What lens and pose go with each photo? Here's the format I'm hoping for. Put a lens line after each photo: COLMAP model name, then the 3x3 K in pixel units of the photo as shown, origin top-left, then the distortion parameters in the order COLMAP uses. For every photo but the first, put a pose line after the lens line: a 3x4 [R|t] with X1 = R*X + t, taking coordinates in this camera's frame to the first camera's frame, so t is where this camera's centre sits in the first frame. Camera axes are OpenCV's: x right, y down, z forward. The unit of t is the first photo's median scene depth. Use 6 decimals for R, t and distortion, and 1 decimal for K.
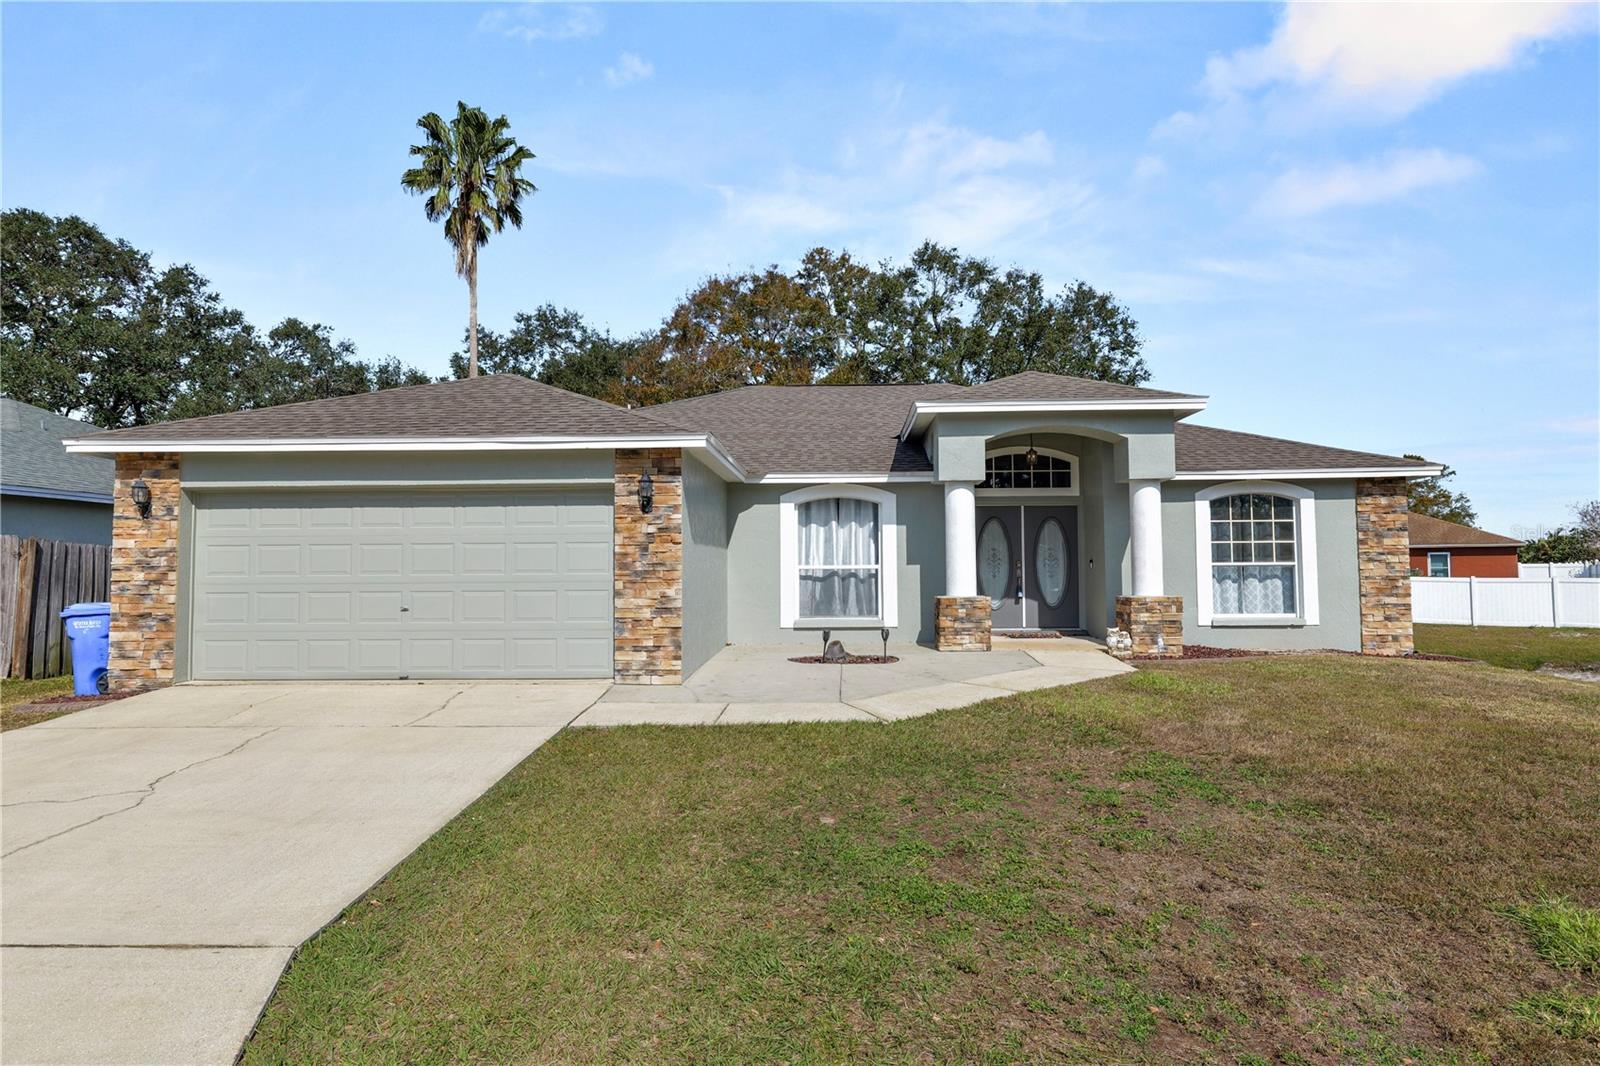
lens RADIAL K [[894.4, 0, 798.8], [0, 894.4, 507.6], [0, 0, 1]] dist [0.003649, 0.001602]
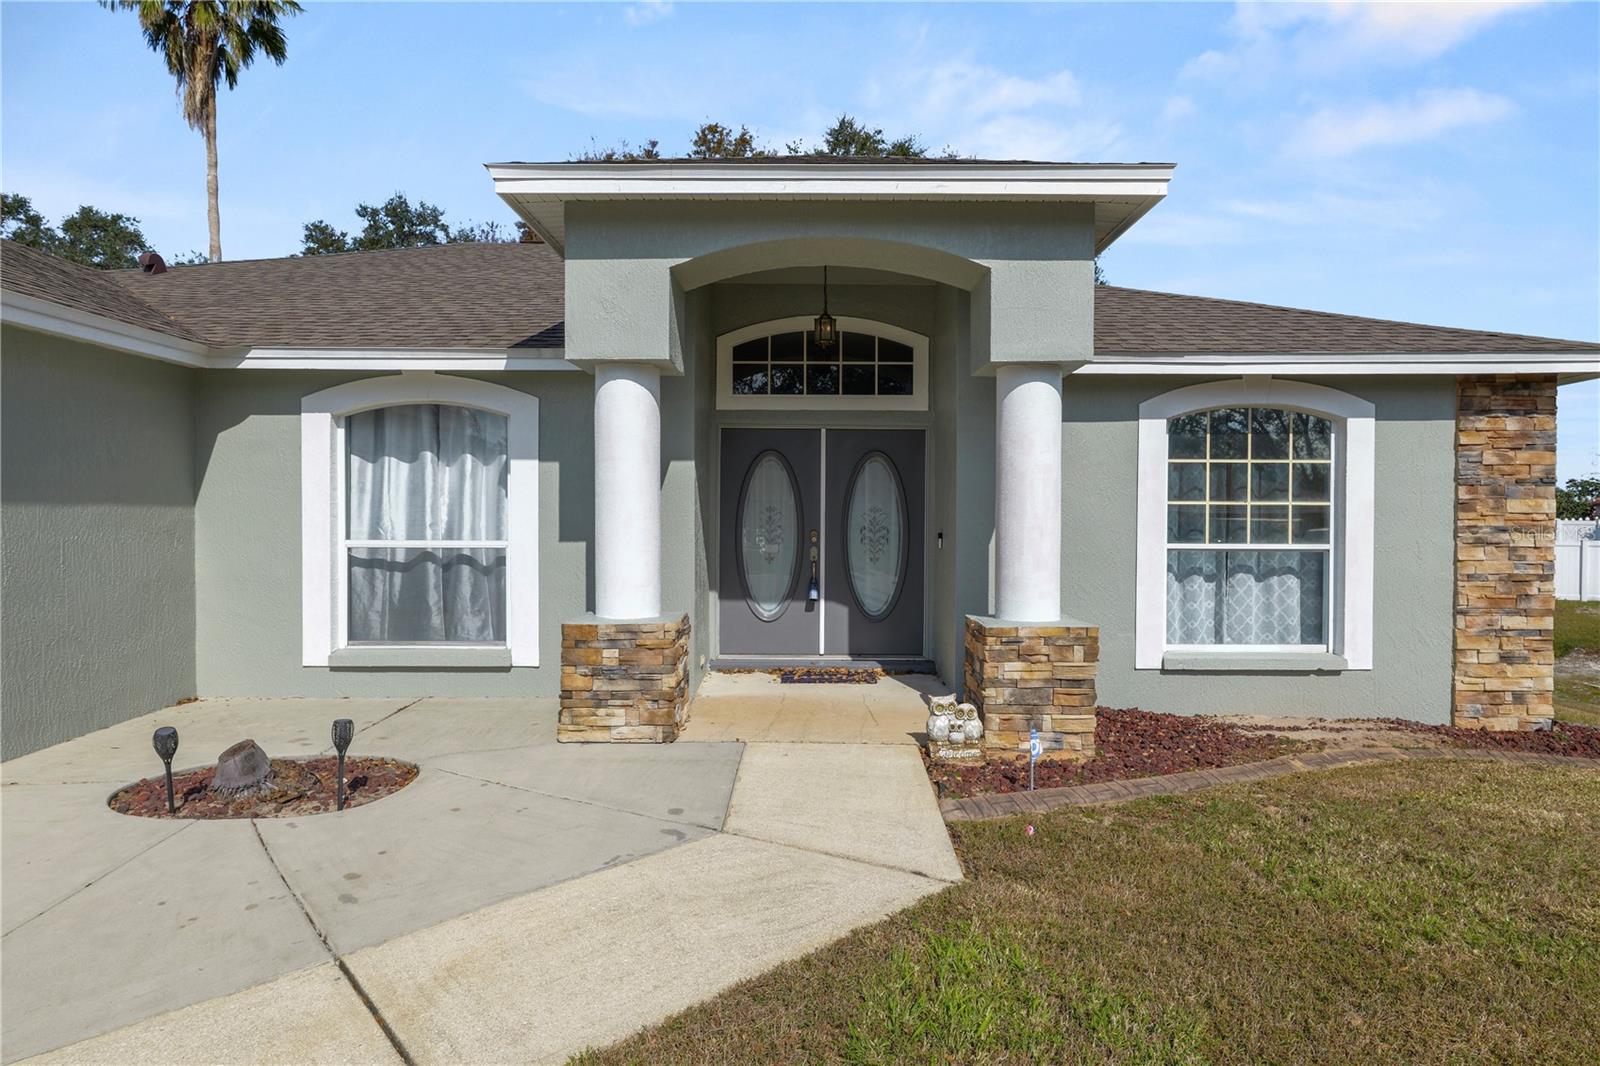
lens RADIAL K [[894.4, 0, 798.8], [0, 894.4, 507.6], [0, 0, 1]] dist [0.003649, 0.001602]
pose [[0.999291, 0.010694, 0.036107, 0.235888], [-0.013020, 0.997811, 0.064831, 0.011477], [-0.035334, -0.065255, 0.997243, 0.506393]]
